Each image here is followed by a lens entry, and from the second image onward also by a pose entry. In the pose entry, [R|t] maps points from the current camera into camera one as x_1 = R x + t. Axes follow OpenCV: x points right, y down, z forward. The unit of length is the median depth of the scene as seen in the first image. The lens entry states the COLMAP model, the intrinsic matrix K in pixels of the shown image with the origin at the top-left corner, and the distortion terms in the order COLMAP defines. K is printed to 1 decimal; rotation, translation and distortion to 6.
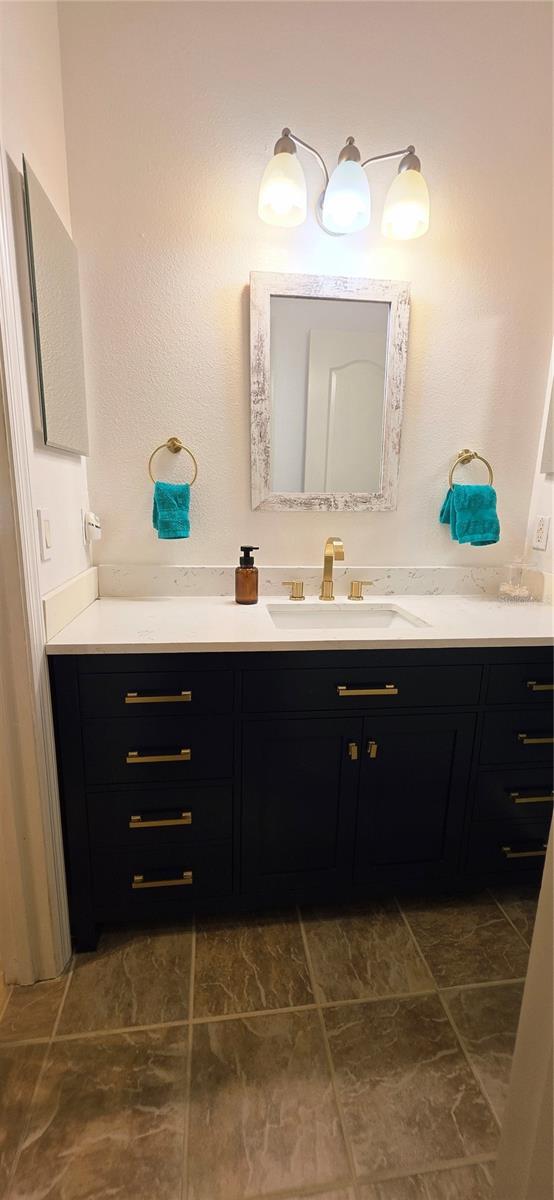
lens RADIAL K [[481.8, 0, 277.8], [0, 481.8, 606.0], [0, 0, 1]] dist [0.003929, -0.000340]
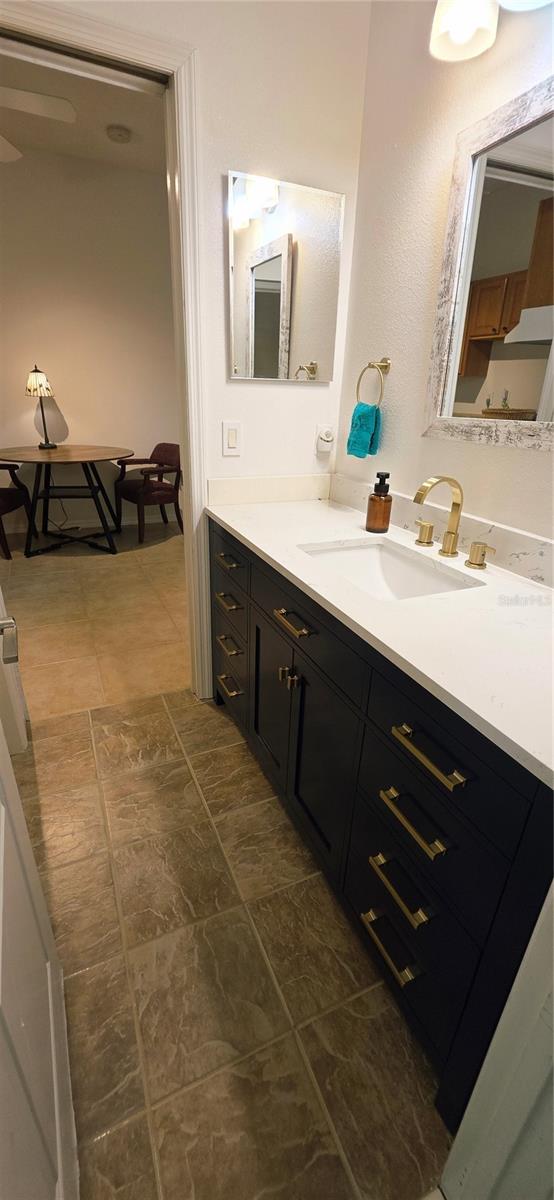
lens RADIAL K [[481.8, 0, 277.8], [0, 481.8, 606.0], [0, 0, 1]] dist [0.003929, -0.000340]
pose [[0.284125, 0.379017, -0.880692, 1.024464], [-0.240863, 0.917307, 0.317068, -0.163781], [0.928040, 0.122039, 0.351922, 0.599550]]
